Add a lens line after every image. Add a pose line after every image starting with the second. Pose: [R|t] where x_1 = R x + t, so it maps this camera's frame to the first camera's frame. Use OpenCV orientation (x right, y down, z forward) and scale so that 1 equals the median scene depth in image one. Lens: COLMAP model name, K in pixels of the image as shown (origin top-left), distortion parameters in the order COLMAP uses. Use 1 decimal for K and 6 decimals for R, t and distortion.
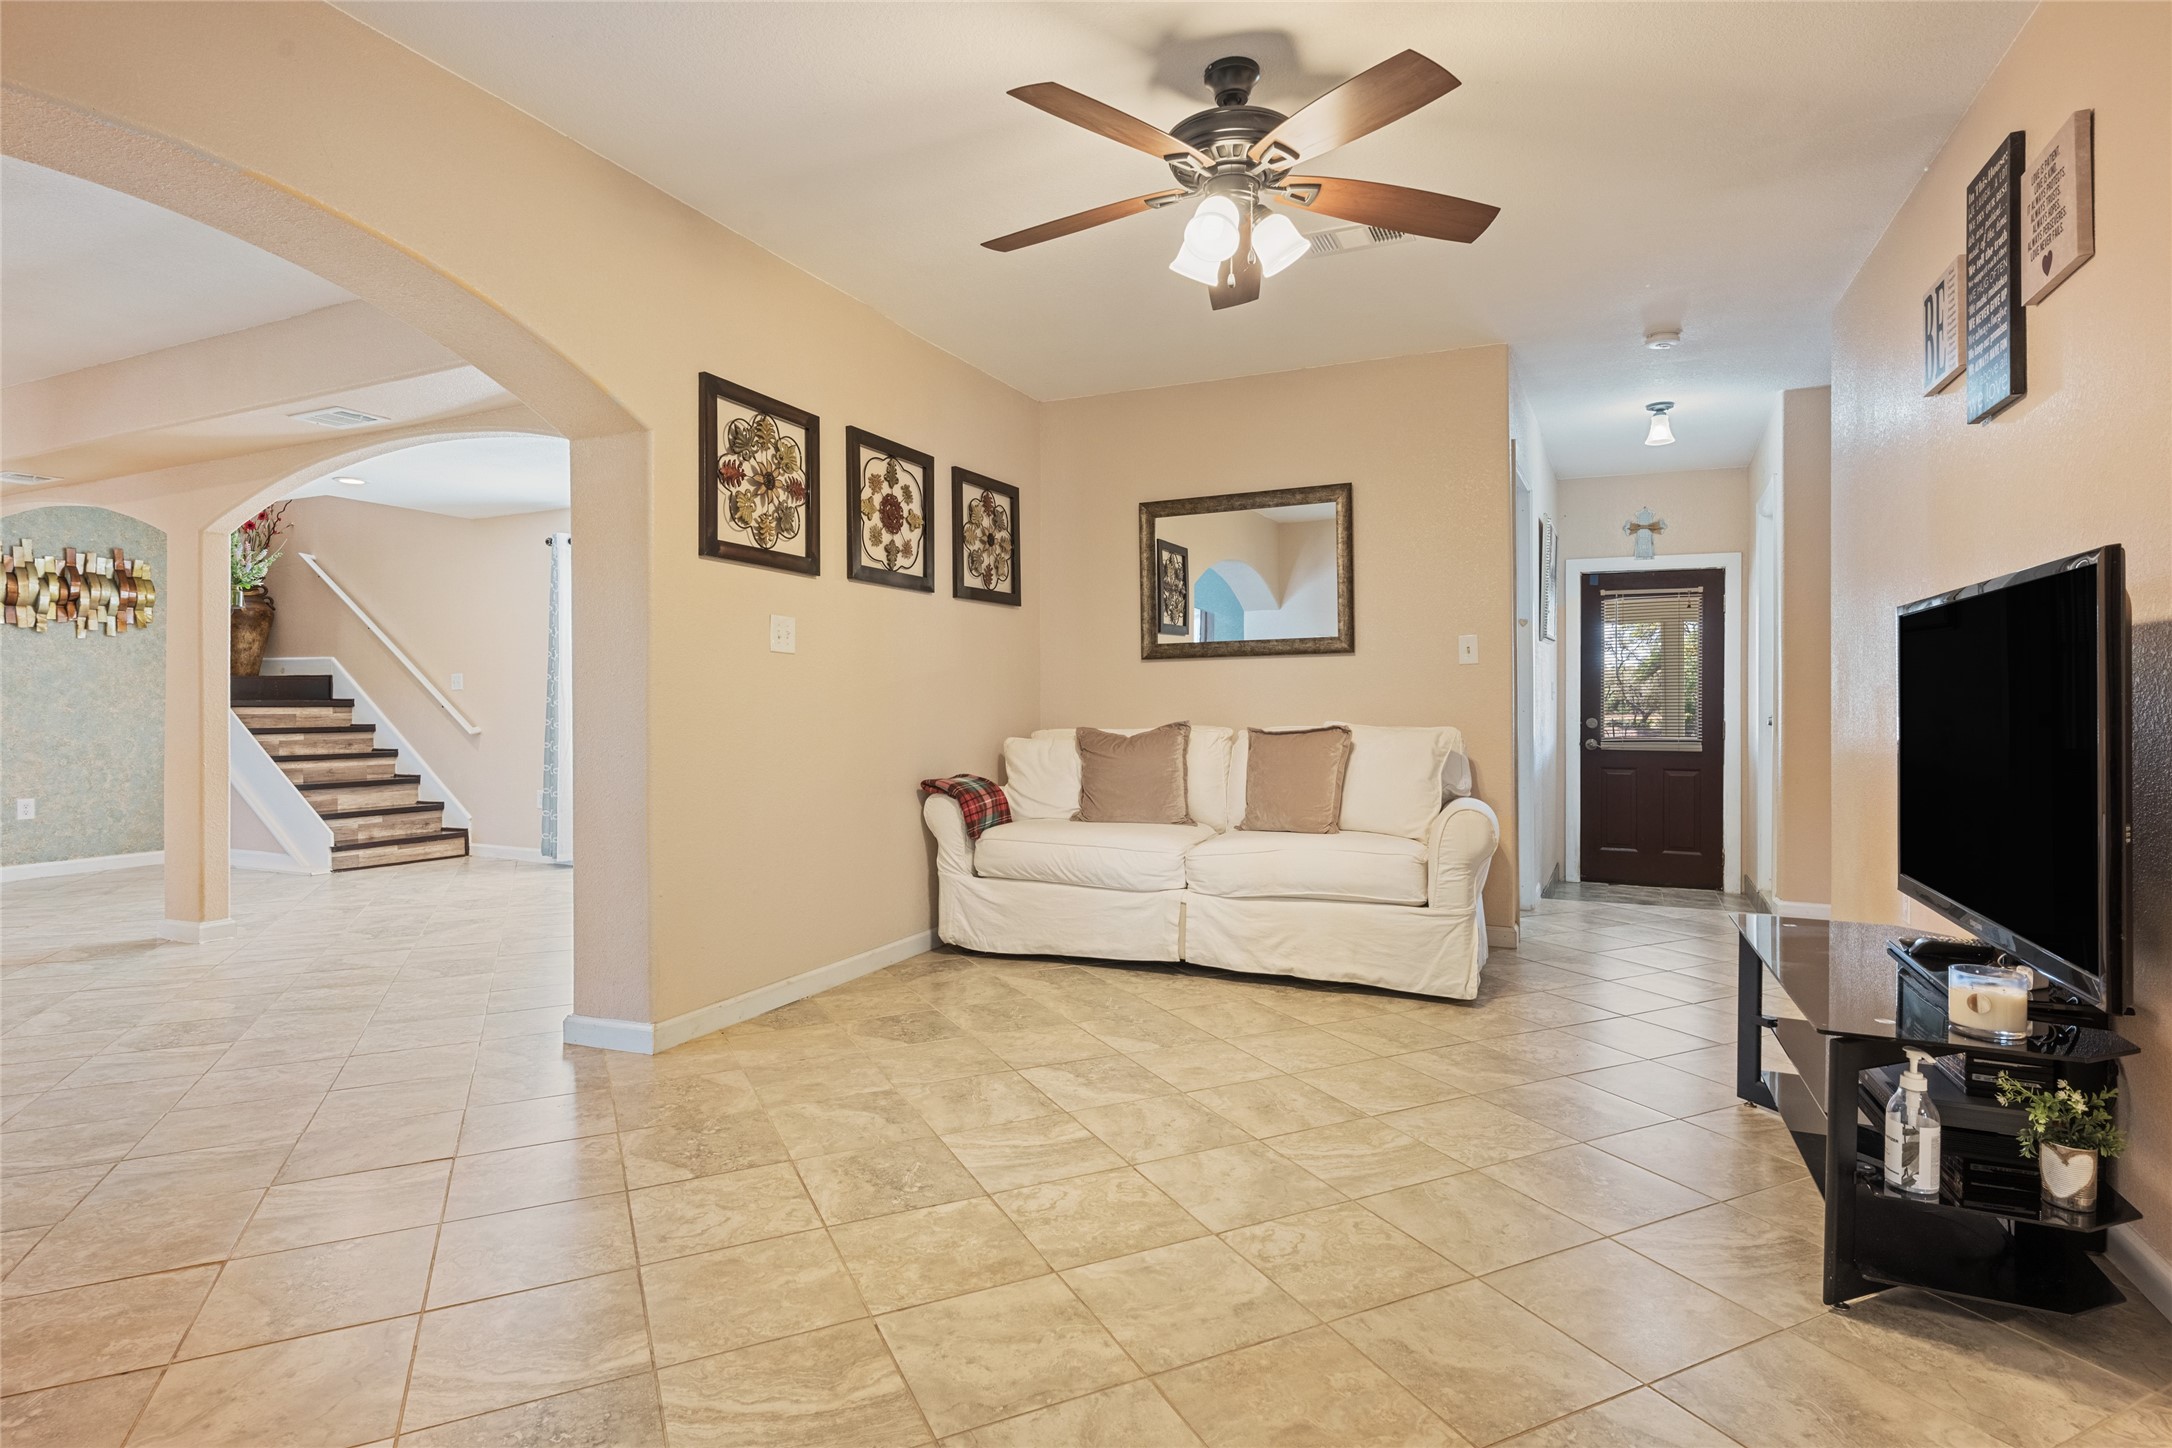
lens RADIAL K [[1118.6, 0, 1096.6], [0, 1118.6, 702.3], [0, 0, 1]] dist [-0.000470, 0.001681]
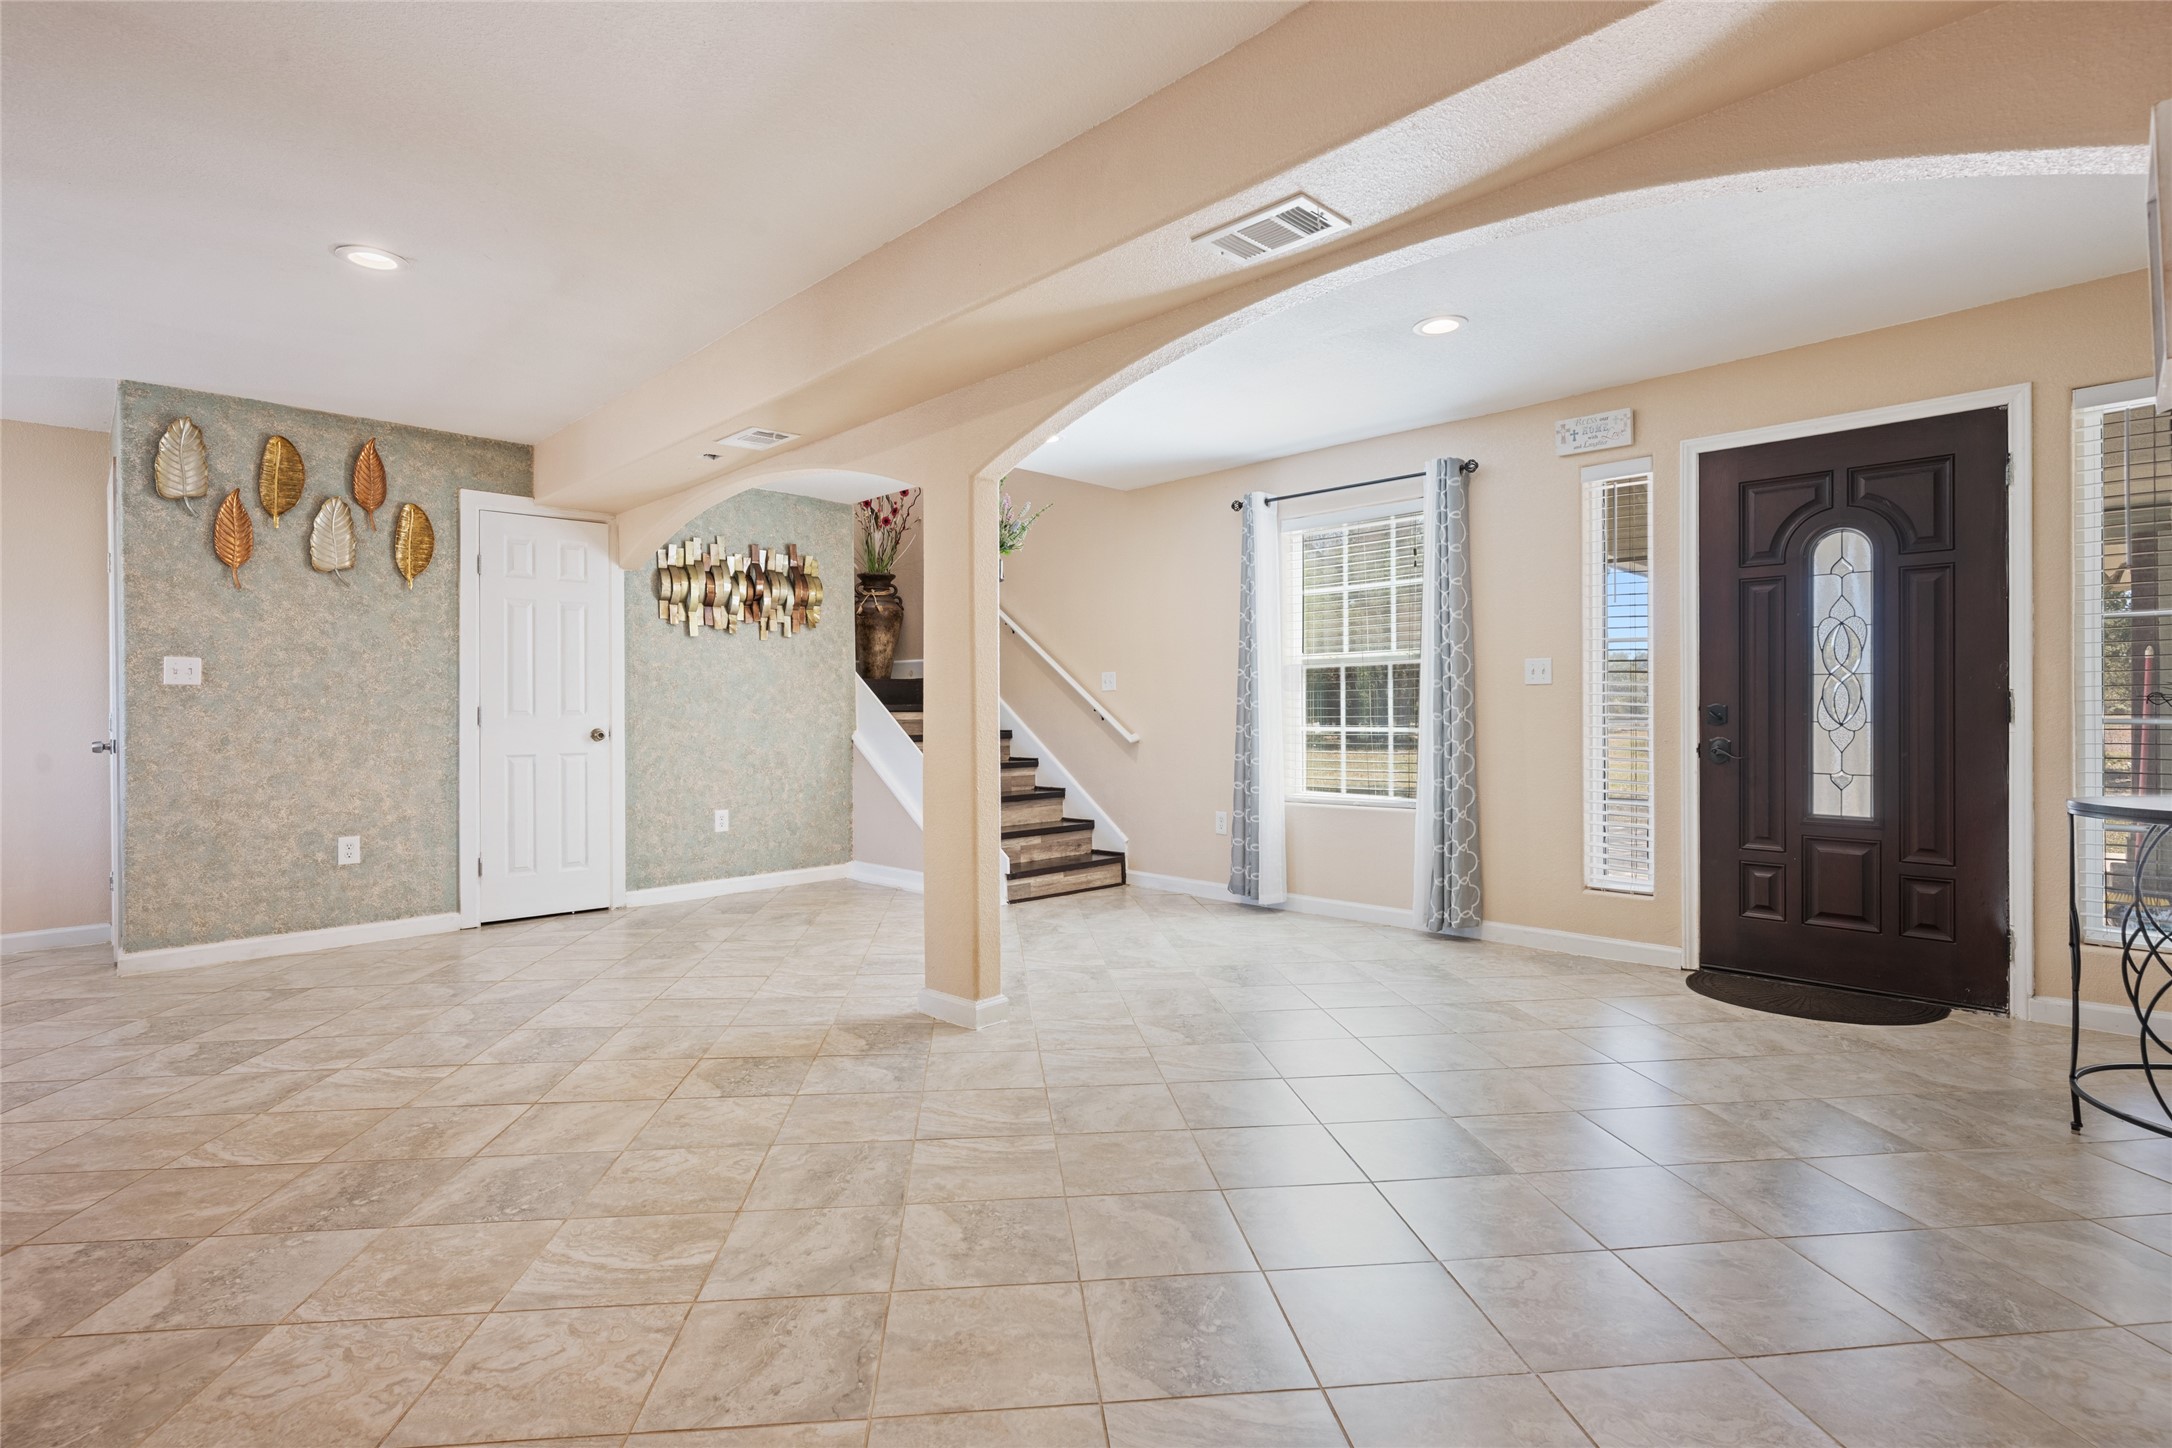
lens RADIAL K [[1047.6, 0, 1088.5], [0, 1047.6, 704.4], [0, 0, 1]] dist [-0.001499, 0.001941]
pose [[0.940430, -0.007260, -0.339909, -0.355645], [0.006936, 0.999974, -0.002168, 0.000884], [0.339916, -0.000319, 0.940456, 0.266794]]
